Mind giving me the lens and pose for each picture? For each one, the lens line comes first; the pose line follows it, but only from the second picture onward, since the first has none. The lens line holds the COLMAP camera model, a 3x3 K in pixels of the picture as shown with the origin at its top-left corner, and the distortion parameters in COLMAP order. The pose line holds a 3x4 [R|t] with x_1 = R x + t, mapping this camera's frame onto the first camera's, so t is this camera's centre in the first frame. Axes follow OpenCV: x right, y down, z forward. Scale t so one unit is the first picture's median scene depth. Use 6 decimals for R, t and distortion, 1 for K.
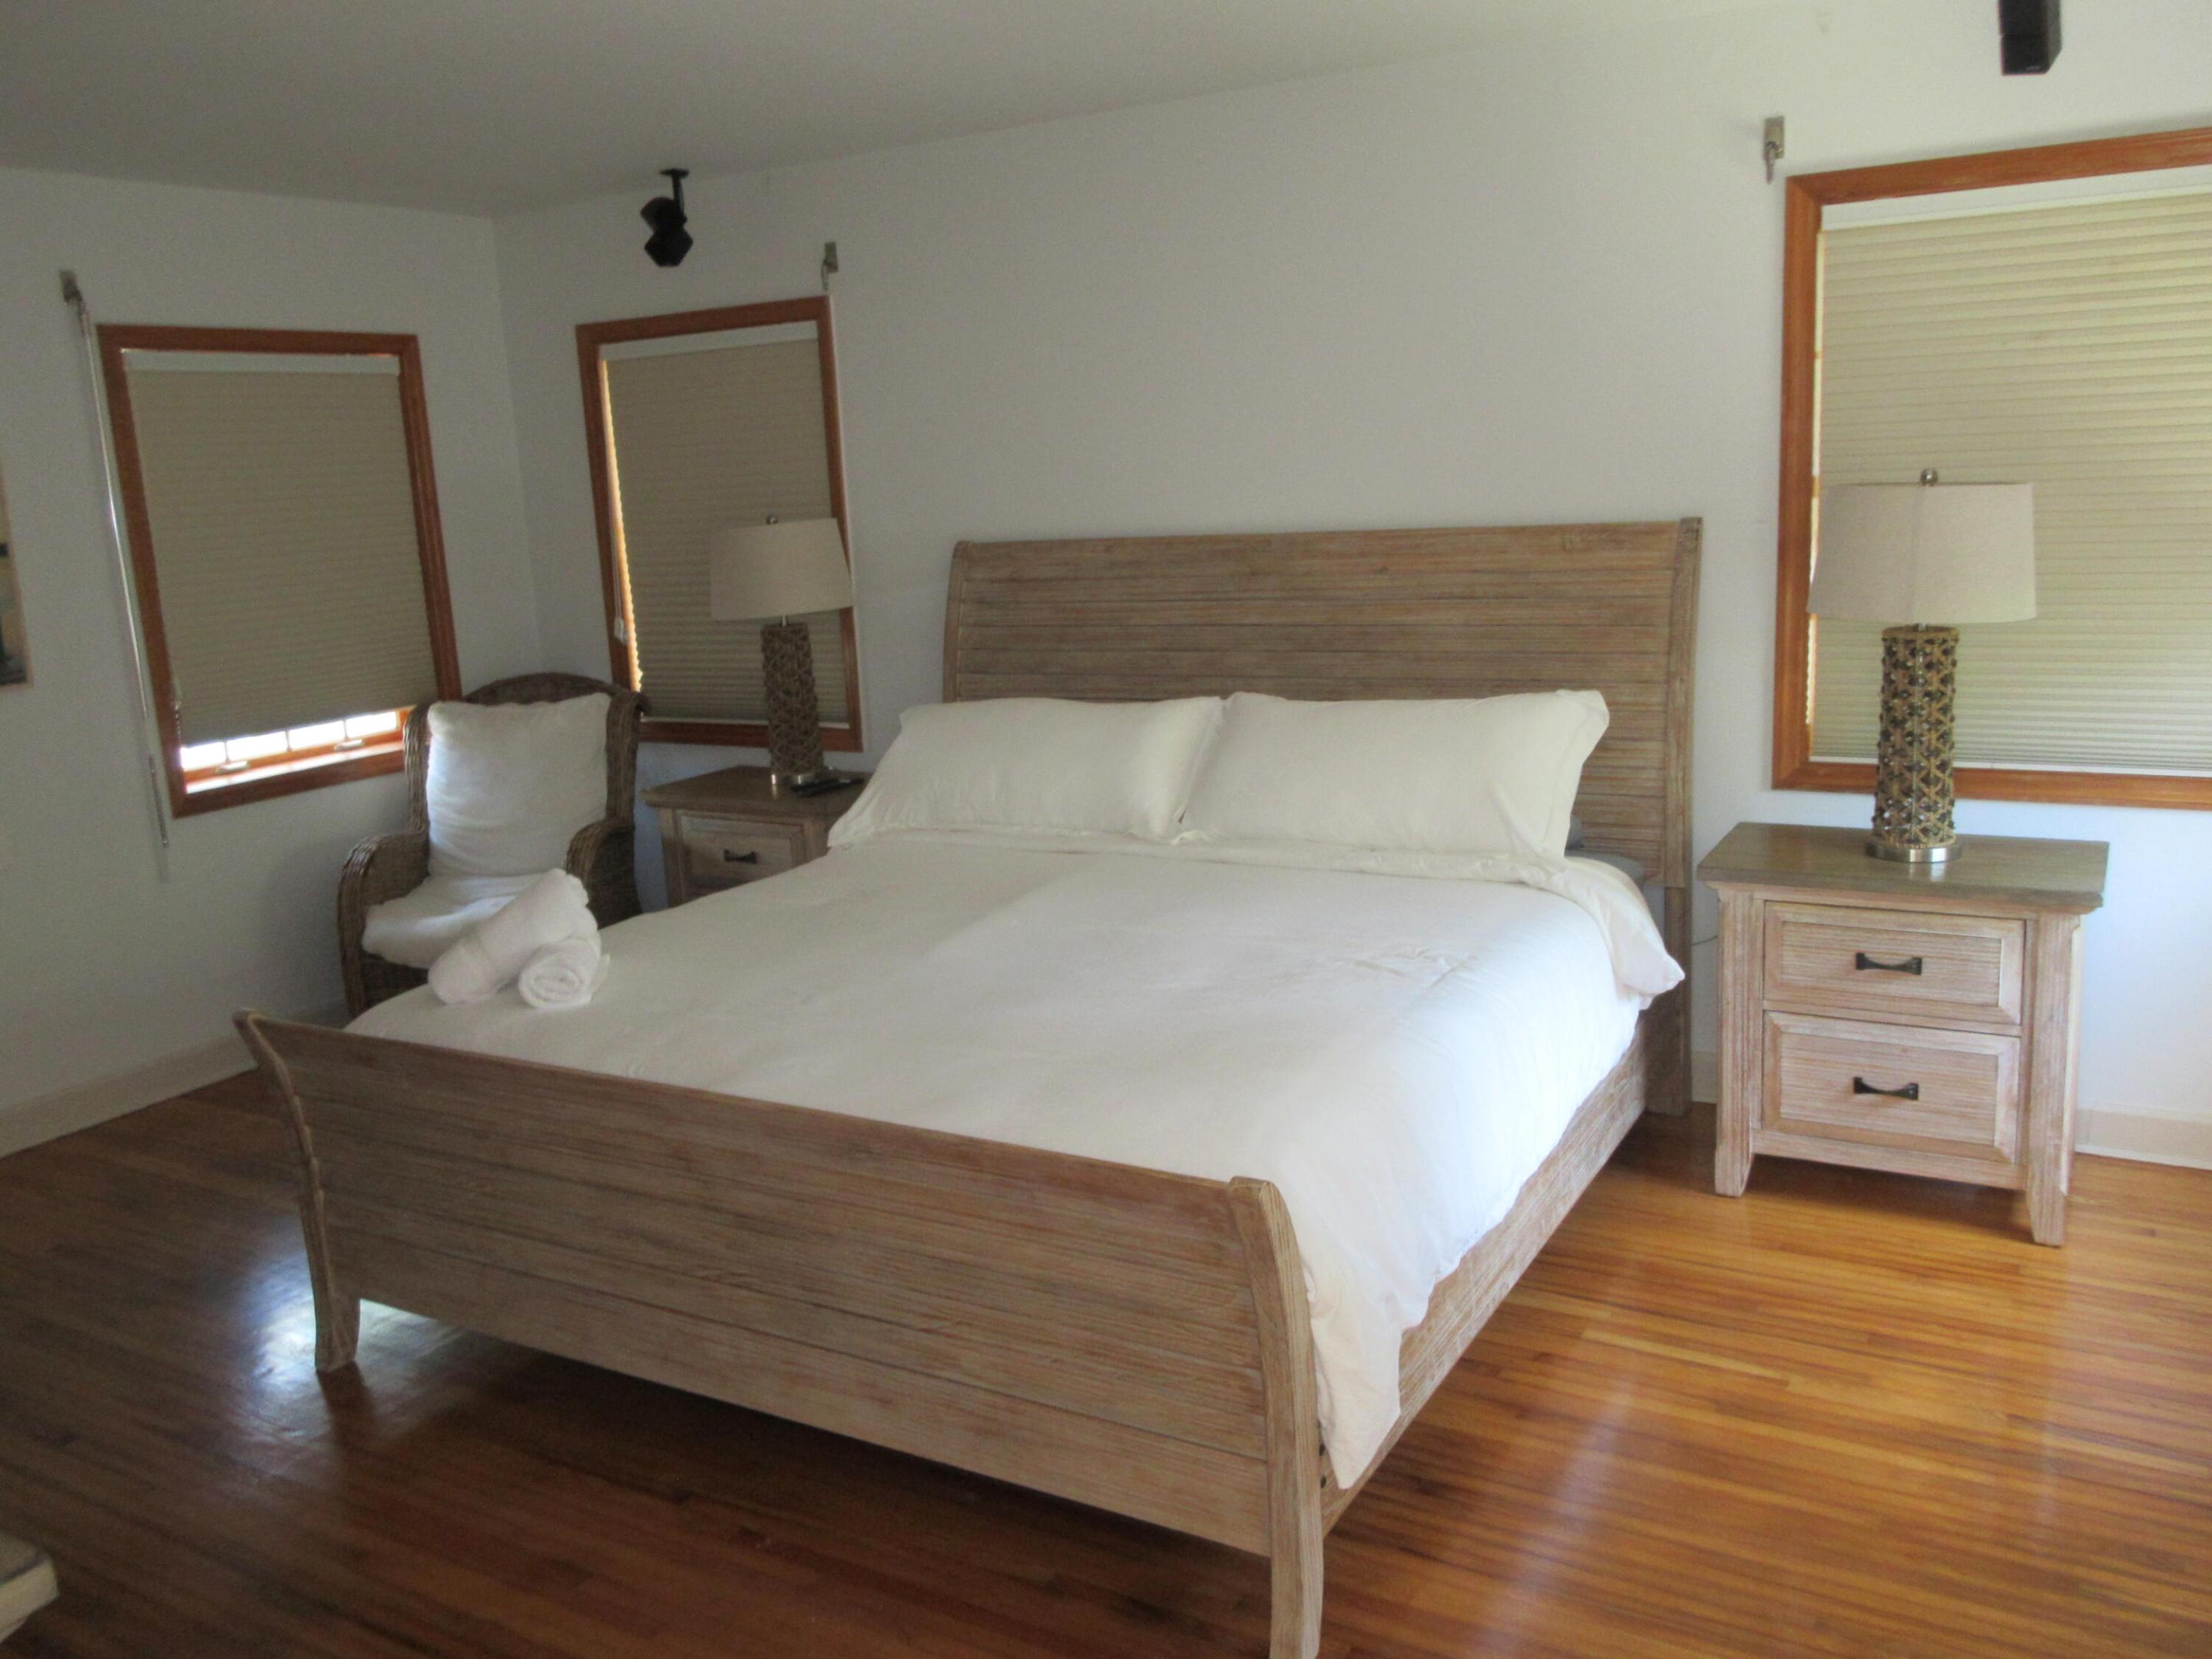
lens RADIAL K [[1796.0, 0, 1106.0], [0, 1796.0, 829.5], [0, 0, 1]] dist [0.006972, -0.001913]
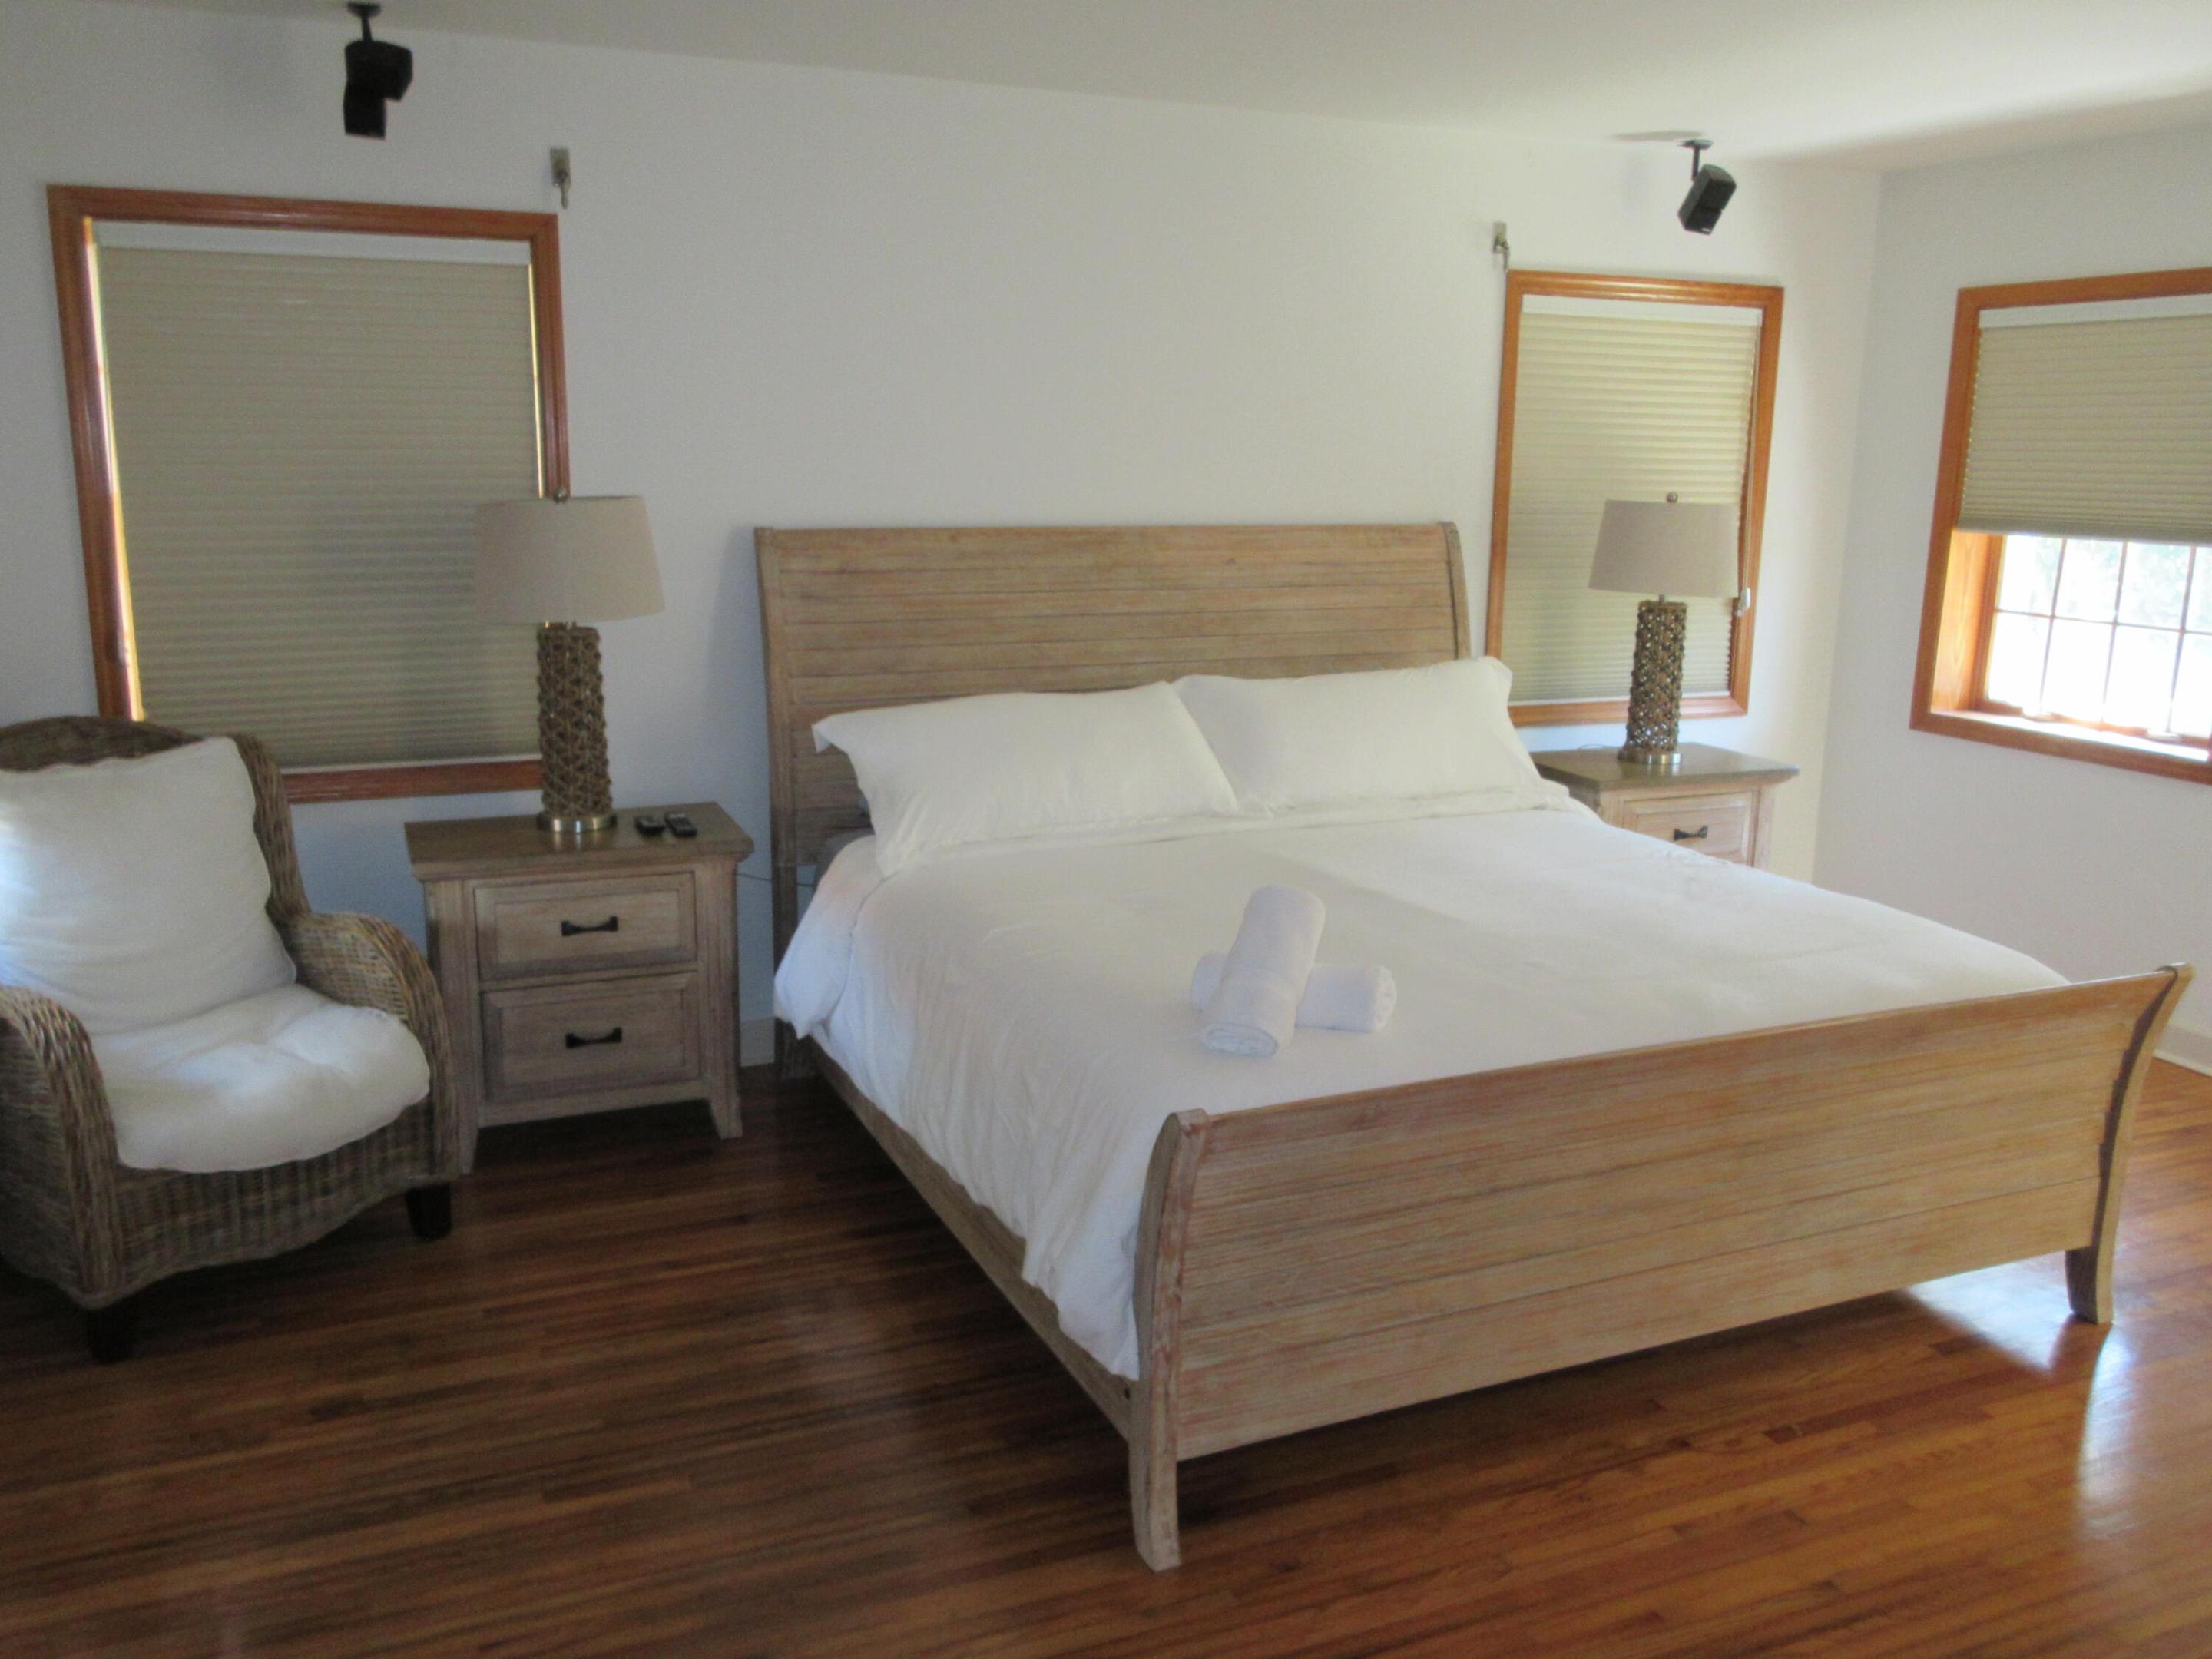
lens RADIAL K [[1837.7, 0, 1107.5], [0, 1837.7, 796.8], [0, 0, 1]] dist [0.010433, 0.001877]
pose [[0.583444, -0.097341, 0.806299, -0.814652], [0.116696, 0.992537, 0.035383, -0.048942], [-0.803726, 0.073448, 0.590450, 0.398362]]
